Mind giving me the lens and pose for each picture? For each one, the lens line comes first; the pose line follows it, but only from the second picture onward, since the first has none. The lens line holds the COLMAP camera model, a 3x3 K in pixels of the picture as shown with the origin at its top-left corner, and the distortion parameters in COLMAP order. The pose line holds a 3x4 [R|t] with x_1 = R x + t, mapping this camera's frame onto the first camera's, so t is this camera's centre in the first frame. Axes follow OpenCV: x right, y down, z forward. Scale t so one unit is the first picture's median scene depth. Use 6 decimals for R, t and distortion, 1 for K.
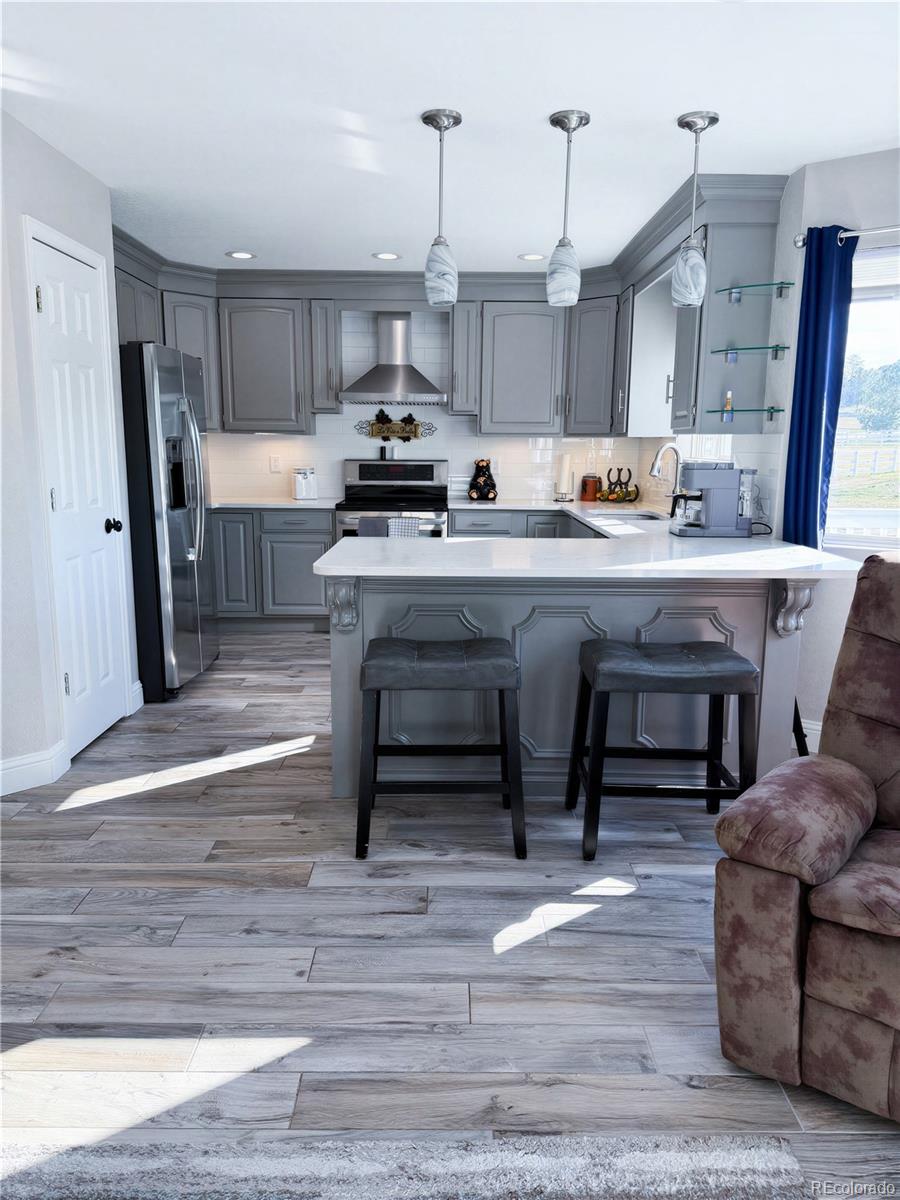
lens RADIAL K [[851.7, 0, 450.0], [0, 851.7, 600.0], [0, 0, 1]] dist [0.038959, -0.001113]
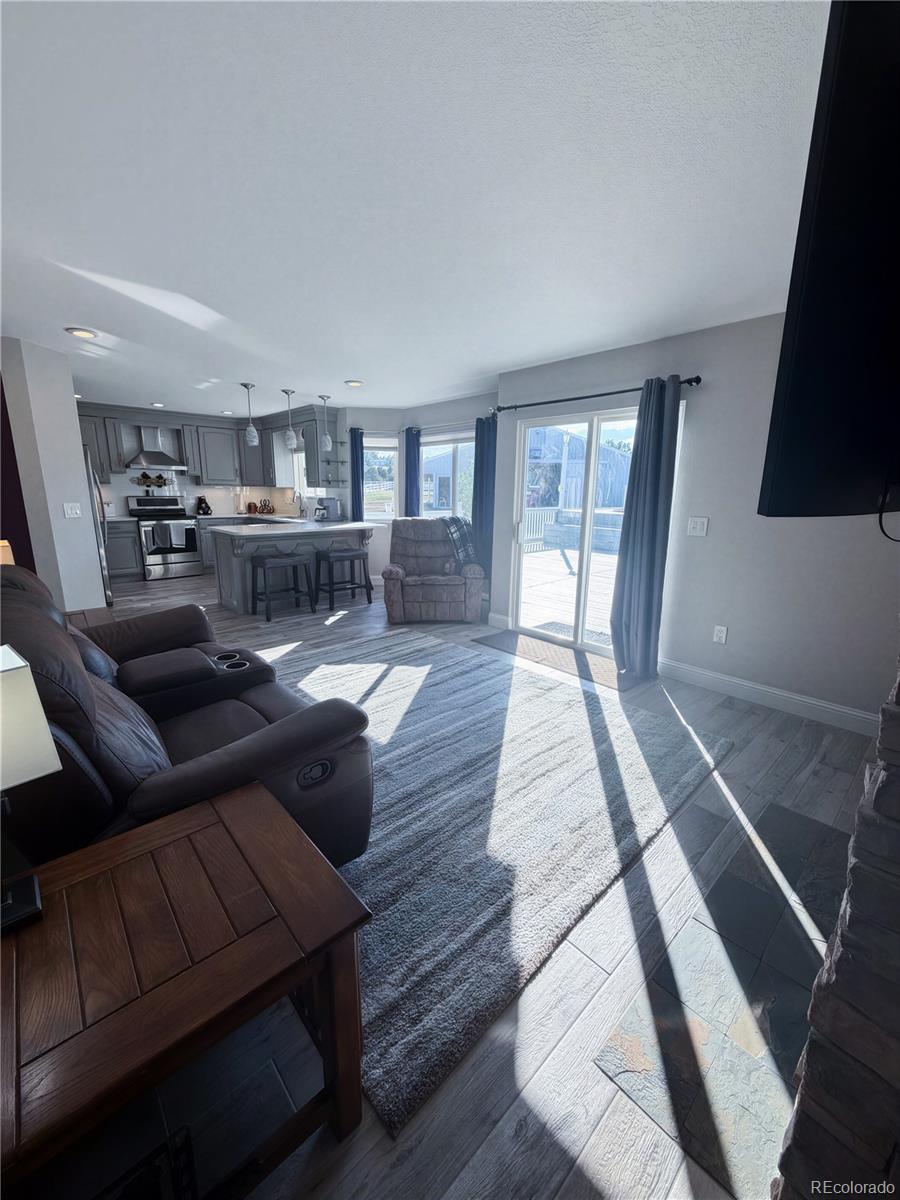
lens RADIAL K [[475.2, 0, 451.4], [0, 475.2, 596.4], [0, 0, 1]] dist [0.000867, -0.000216]
pose [[0.738525, -0.146864, 0.658037, -0.358657], [0.113038, 0.989144, 0.093898, 0.054797], [-0.664683, 0.005037, 0.747109, -0.380448]]
